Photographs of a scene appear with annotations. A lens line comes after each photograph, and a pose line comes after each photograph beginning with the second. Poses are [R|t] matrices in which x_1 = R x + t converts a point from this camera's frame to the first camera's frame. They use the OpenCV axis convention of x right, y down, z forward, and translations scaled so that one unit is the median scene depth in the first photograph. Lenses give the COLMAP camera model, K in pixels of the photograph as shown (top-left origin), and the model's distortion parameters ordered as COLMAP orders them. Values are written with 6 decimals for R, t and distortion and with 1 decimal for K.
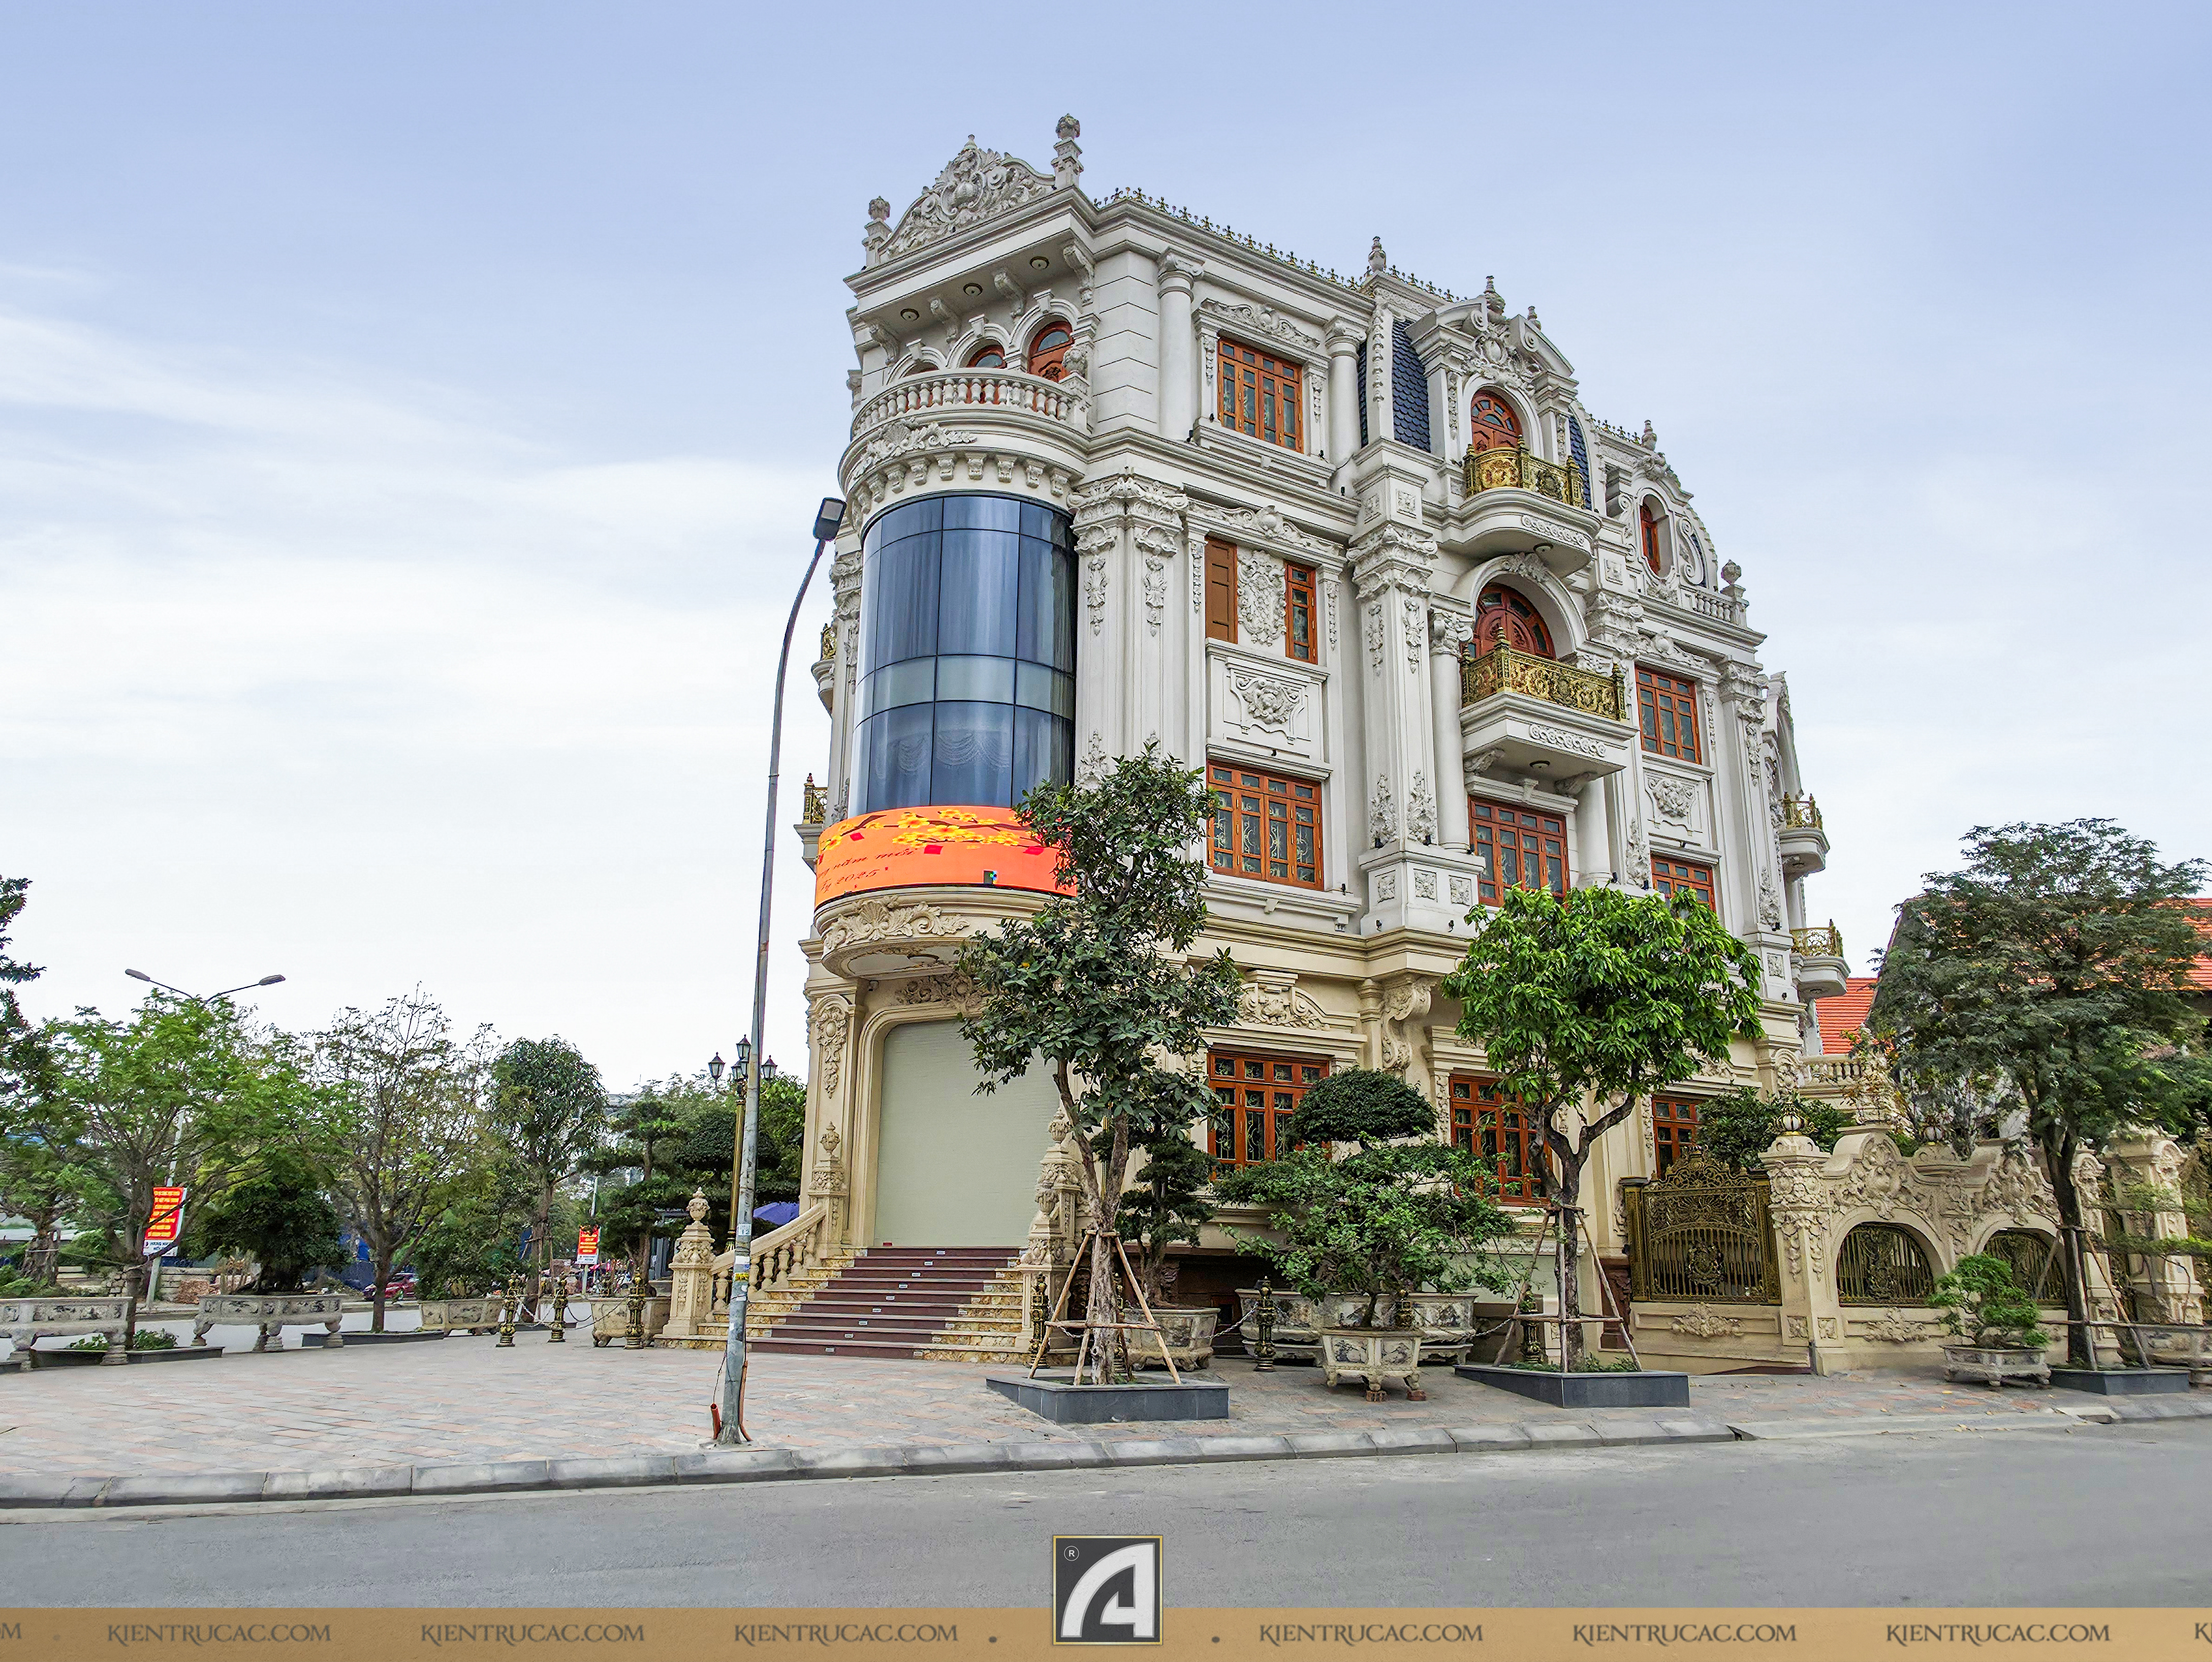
lens RADIAL K [[1524.1, 0, 1092.6], [0, 1524.1, 891.1], [0, 0, 1]] dist [0.004505, -0.001457]
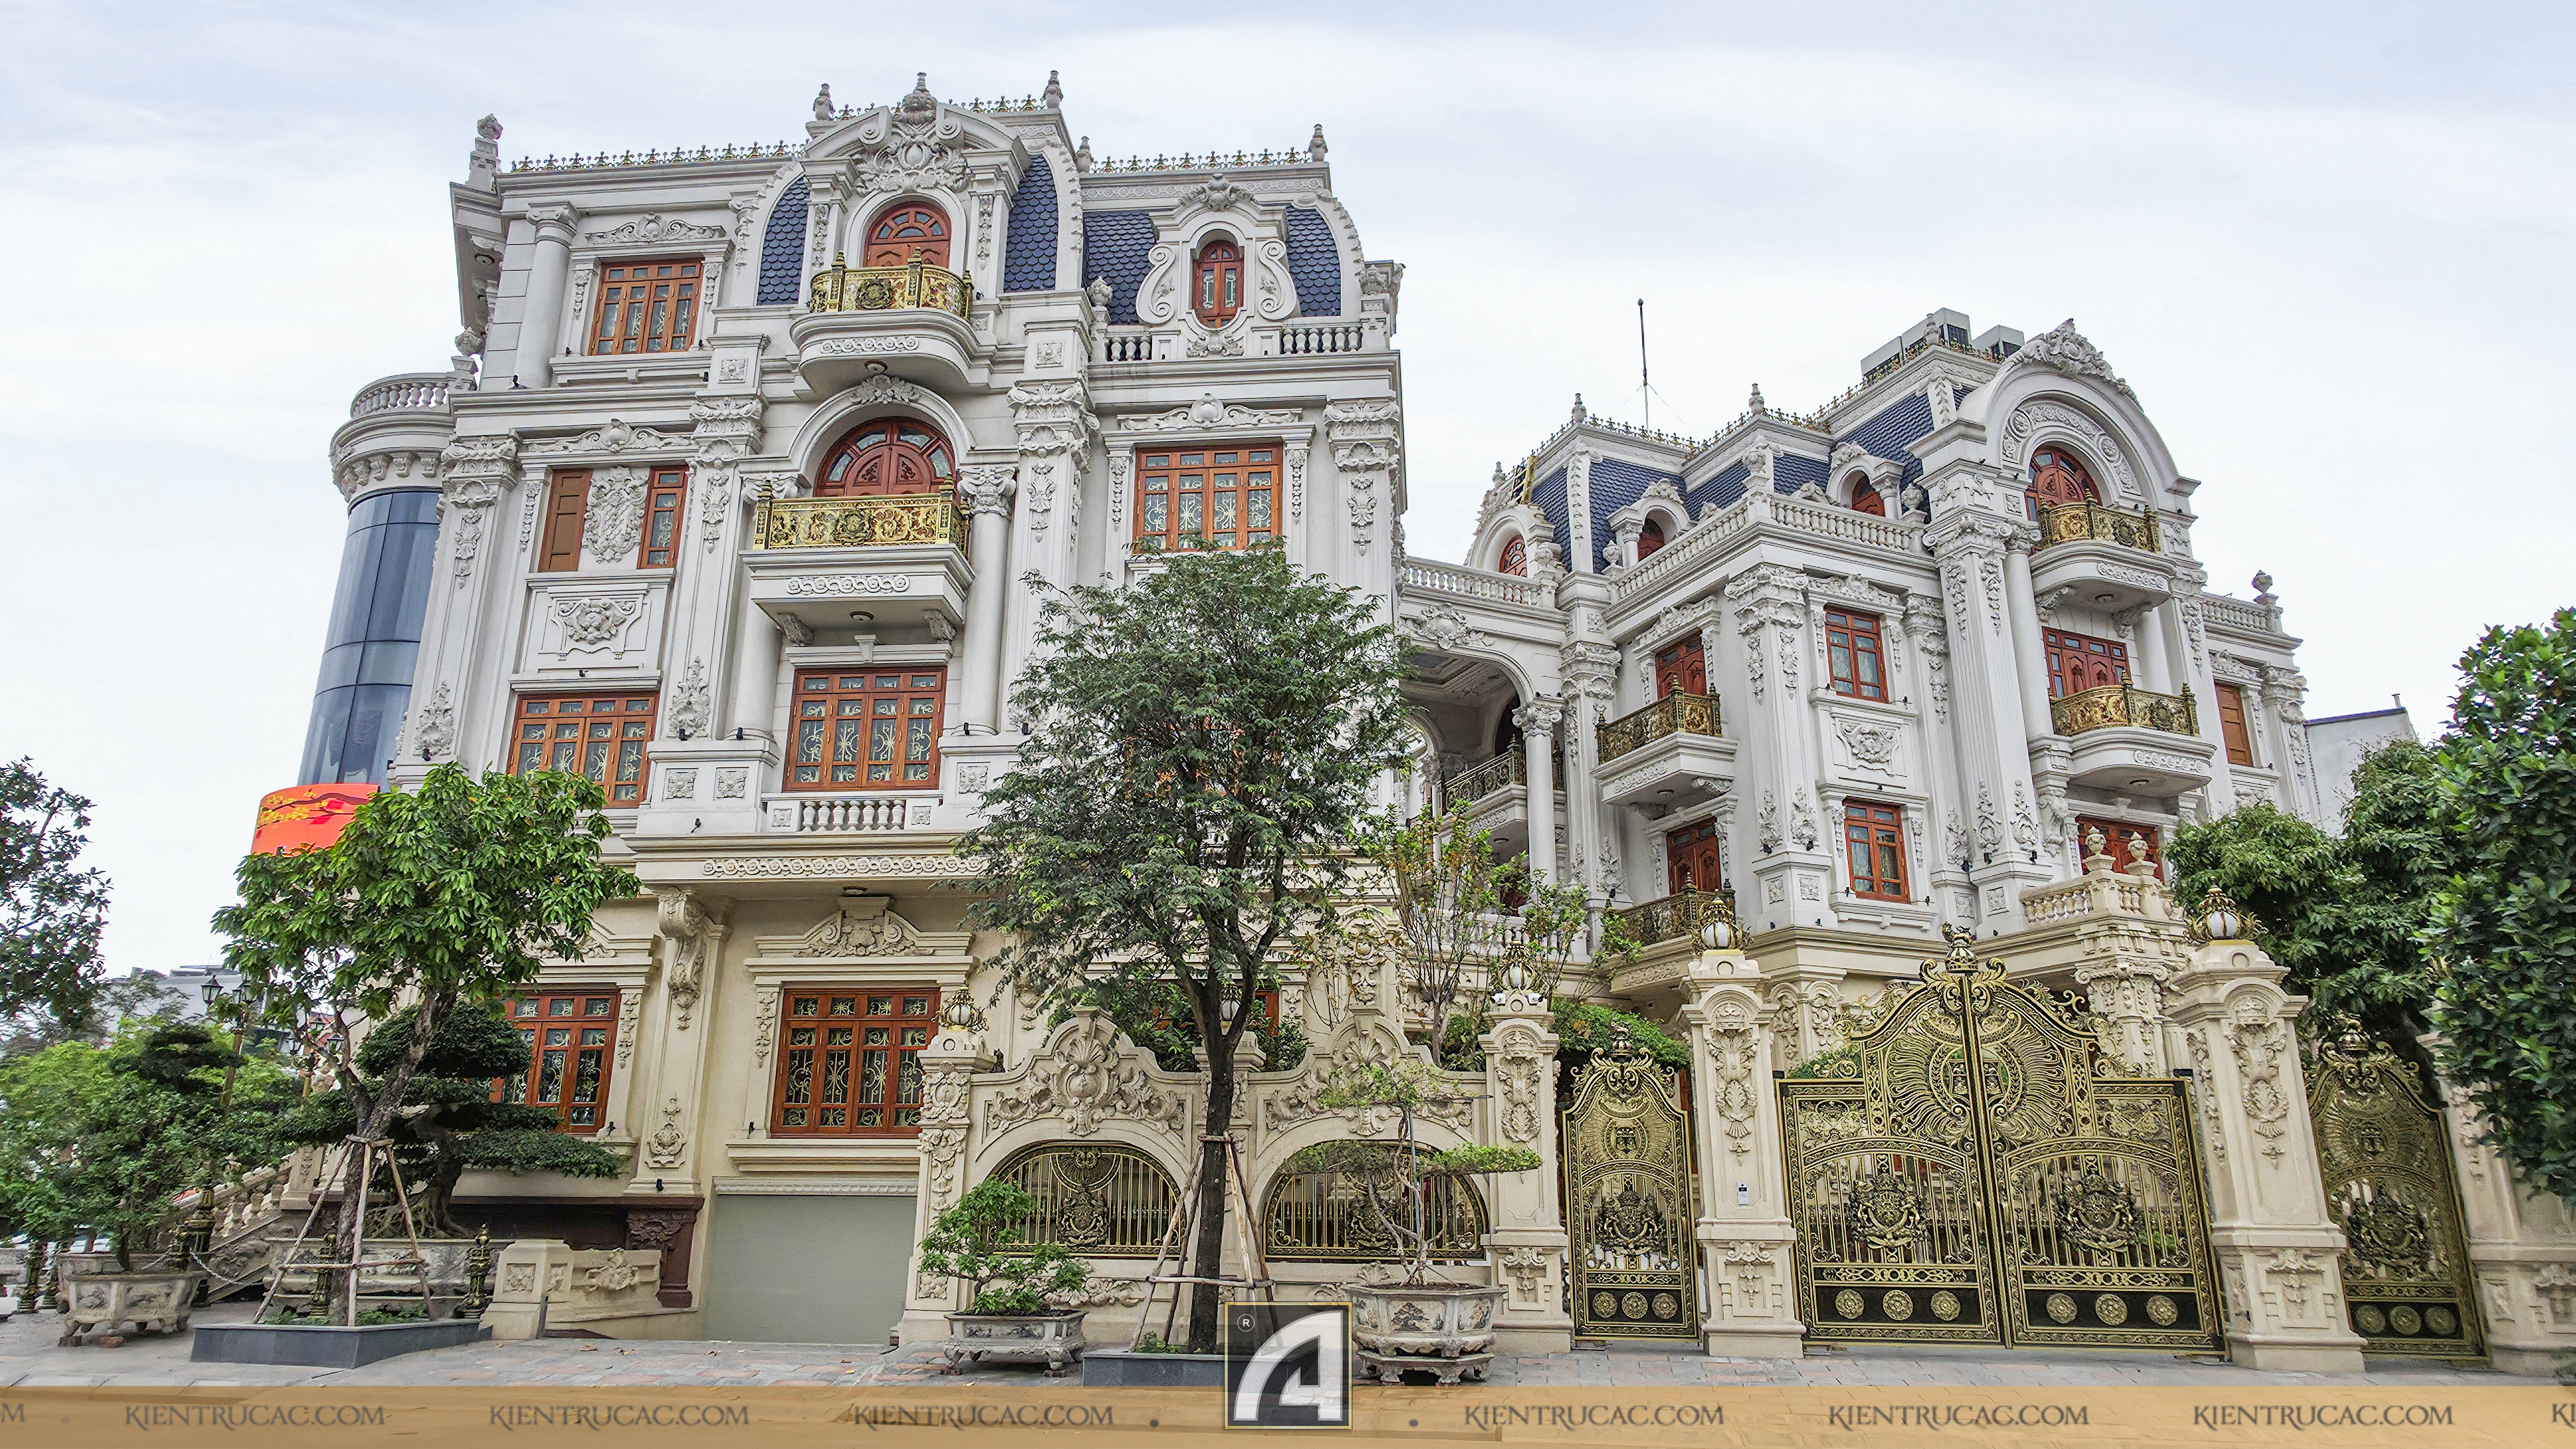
lens RADIAL K [[1606.5, 0, 1278.0], [0, 1606.5, 752.5], [0, 0, 1]] dist [0.004047, -0.002807]
pose [[0.809902, -0.174686, -0.559950, 0.996345], [0.145440, 0.984620, -0.096806, 0.116091], [0.568249, -0.003036, 0.822851, 0.400082]]
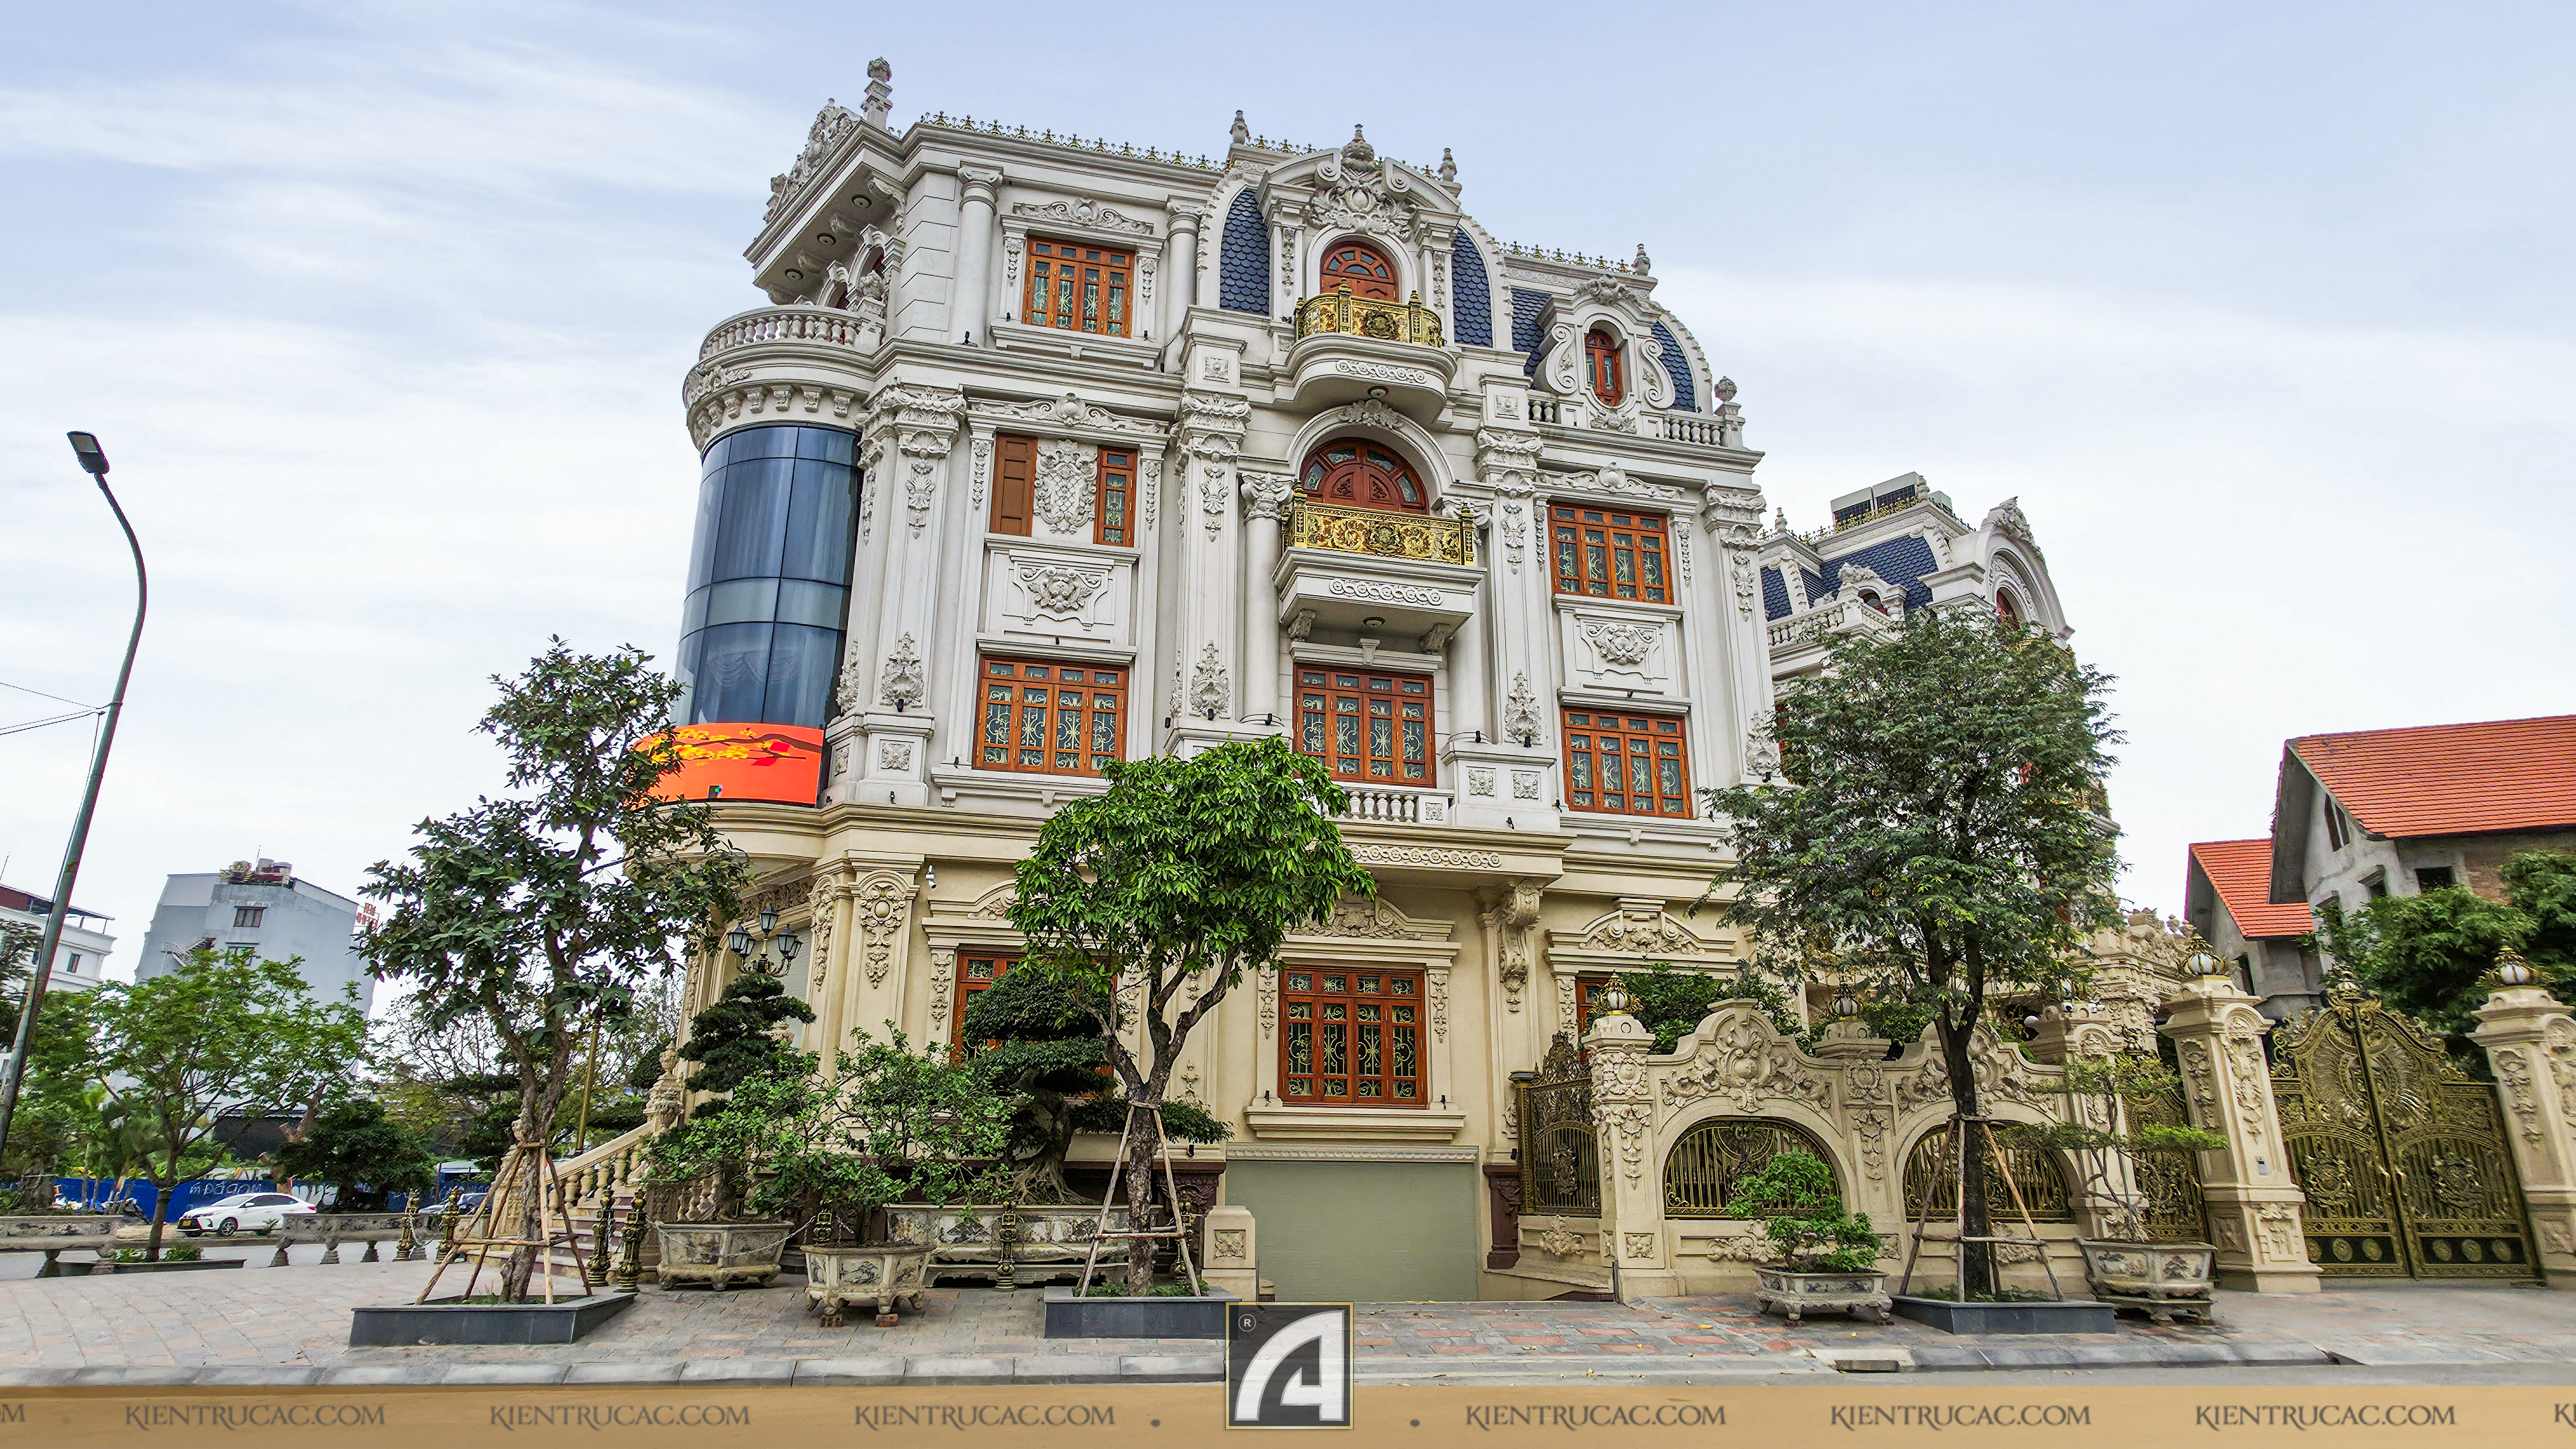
lens RADIAL K [[1410.1, 0, 1280.1], [0, 1410.1, 757.6], [0, 0, 1]] dist [0.002538, -0.000325]
pose [[0.956787, -0.093146, -0.275468, 0.476569], [0.078105, 0.994817, -0.065101, 0.050643], [0.280104, 0.040772, 0.959103, 0.176266]]
